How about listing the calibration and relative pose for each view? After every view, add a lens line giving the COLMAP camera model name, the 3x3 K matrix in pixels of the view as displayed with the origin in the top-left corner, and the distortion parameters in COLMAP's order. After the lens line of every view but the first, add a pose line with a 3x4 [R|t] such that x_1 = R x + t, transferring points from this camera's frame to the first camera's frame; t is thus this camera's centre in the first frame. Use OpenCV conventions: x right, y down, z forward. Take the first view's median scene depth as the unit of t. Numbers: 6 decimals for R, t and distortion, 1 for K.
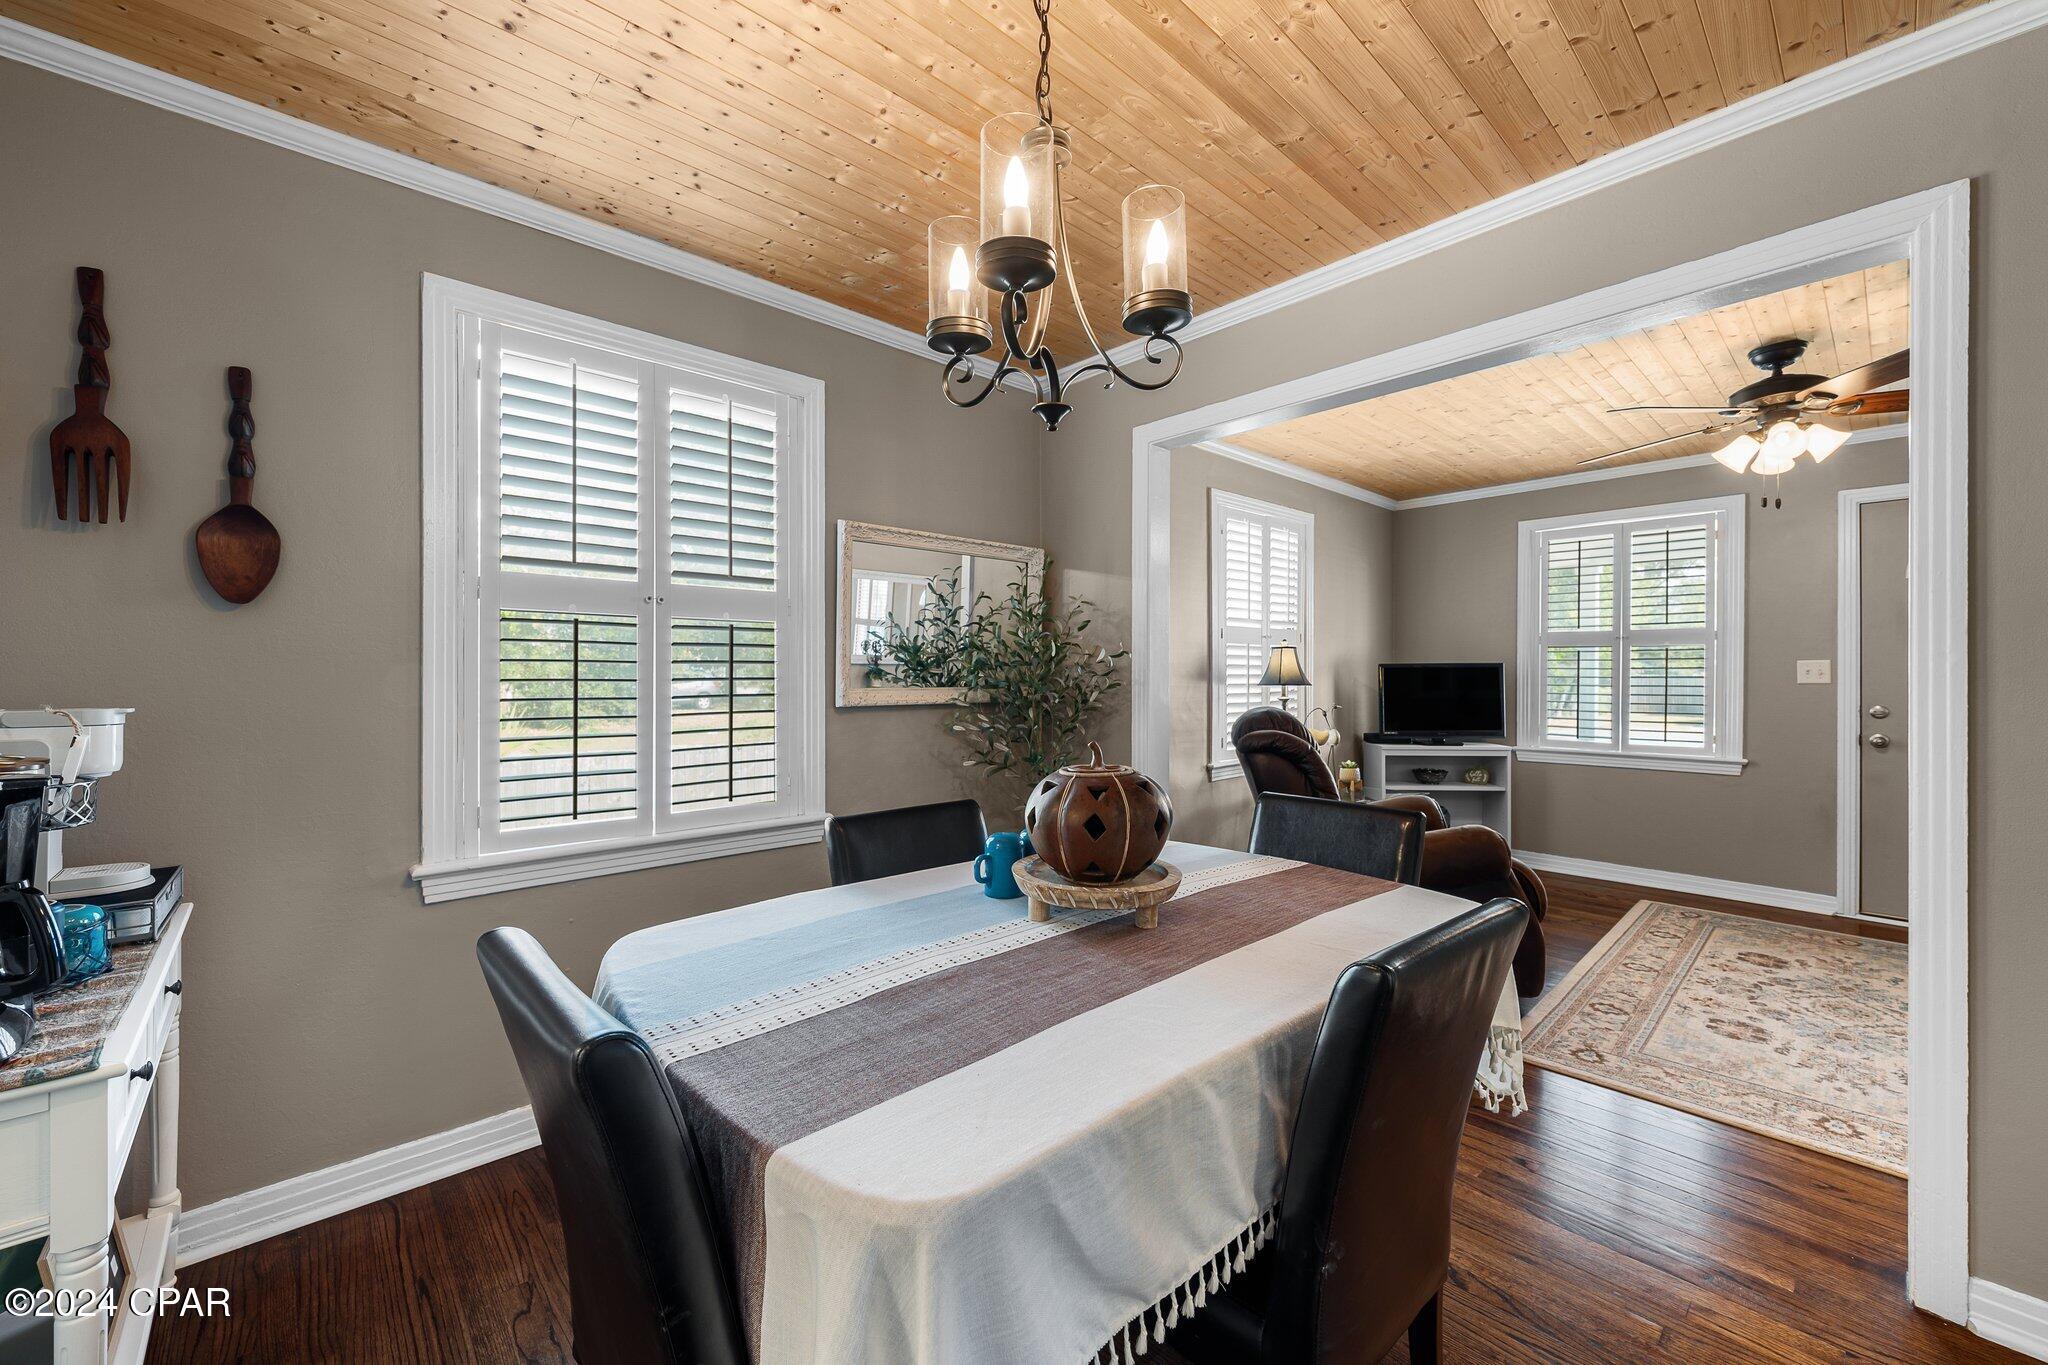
lens RADIAL K [[802.6, 0, 1032.1], [0, 802.6, 674.3], [0, 0, 1]] dist [-0.003600, -0.000066]
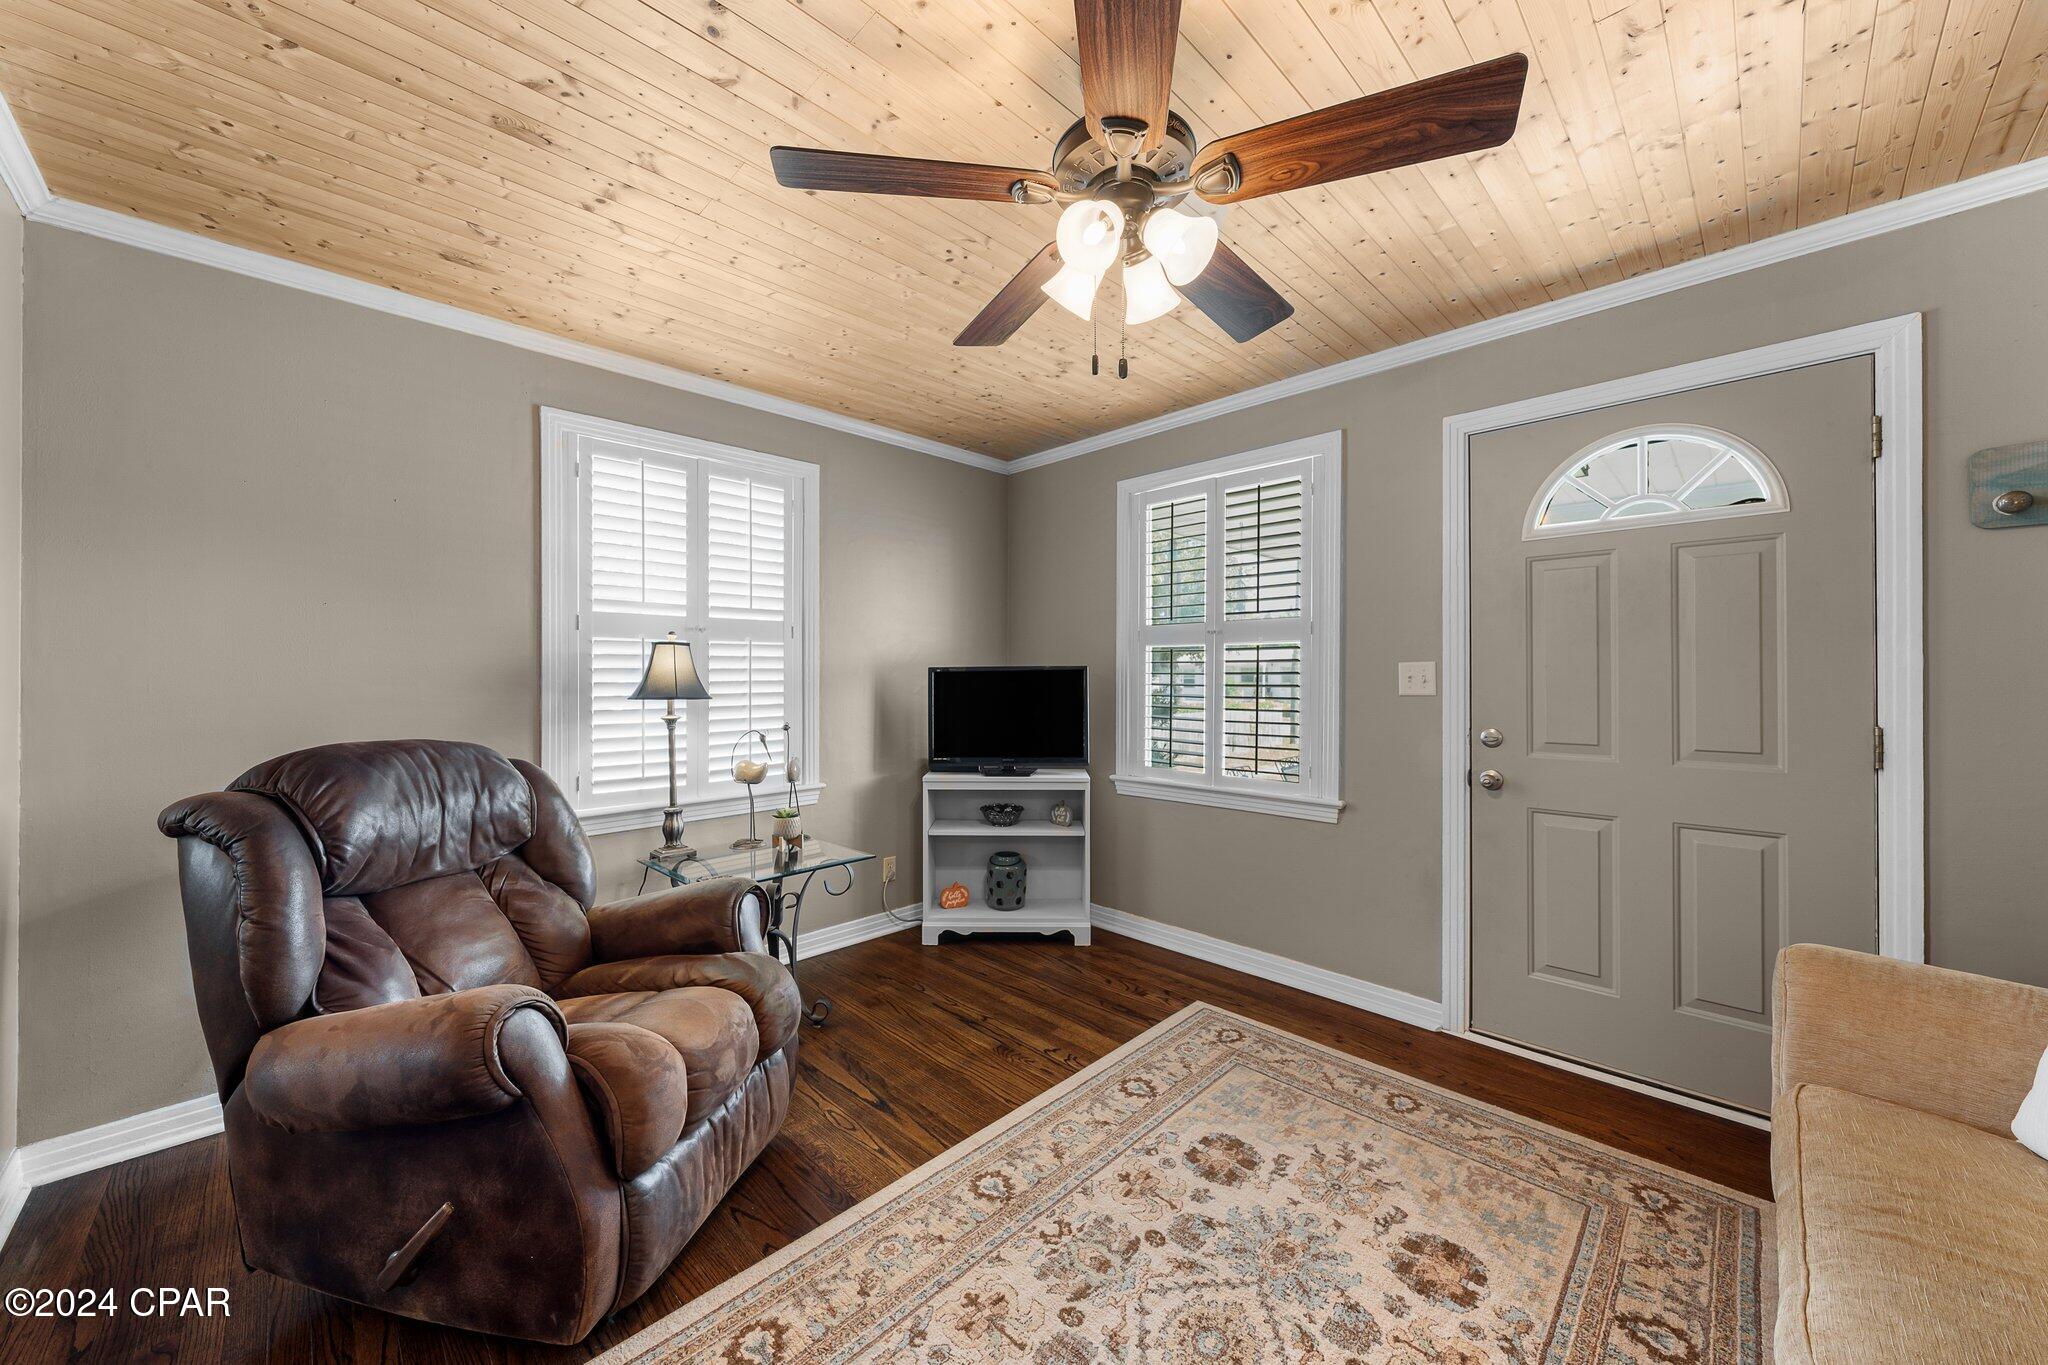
lens RADIAL K [[750.4, 0, 1022.7], [0, 750.4, 670.8], [0, 0, 1]] dist [-0.001739, -0.000207]
pose [[0.999066, -0.000340, 0.043215, 0.772238], [0.000694, 0.999966, -0.008175, -0.006175], [-0.043211, 0.008197, 0.999032, 0.458267]]
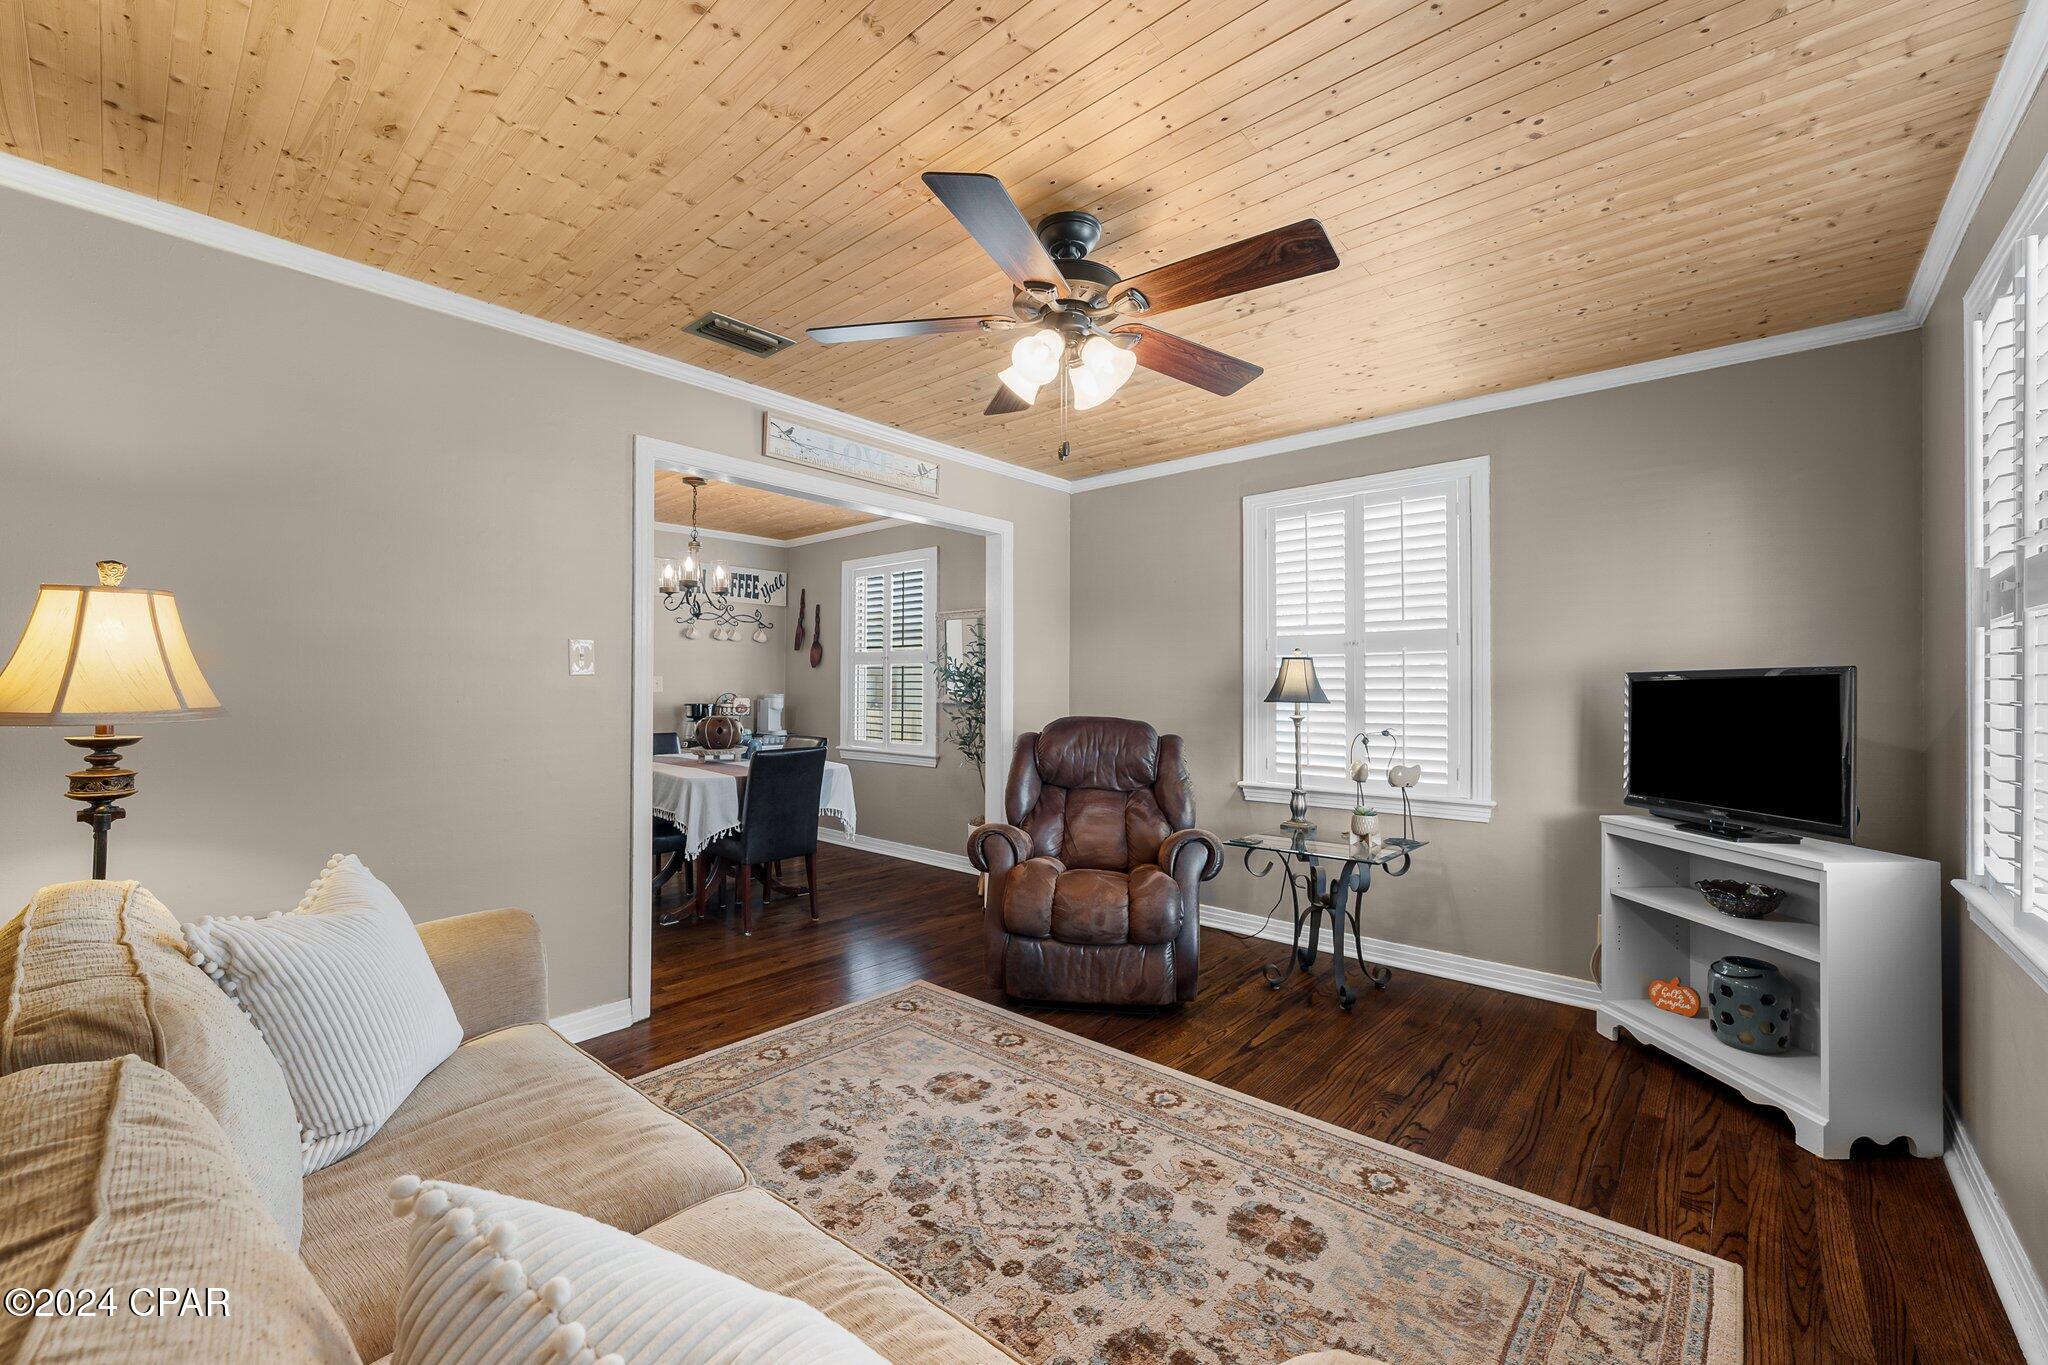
lens RADIAL K [[802.6, 0, 1024.4], [0, 802.6, 682.7], [0, 0, 1]] dist [-0.003600, -0.000066]
pose [[0.113330, -0.004730, -0.993546, 1.487254], [-0.005678, 0.999969, -0.005408, -0.001413], [0.993541, 0.006254, 0.113300, 0.807789]]
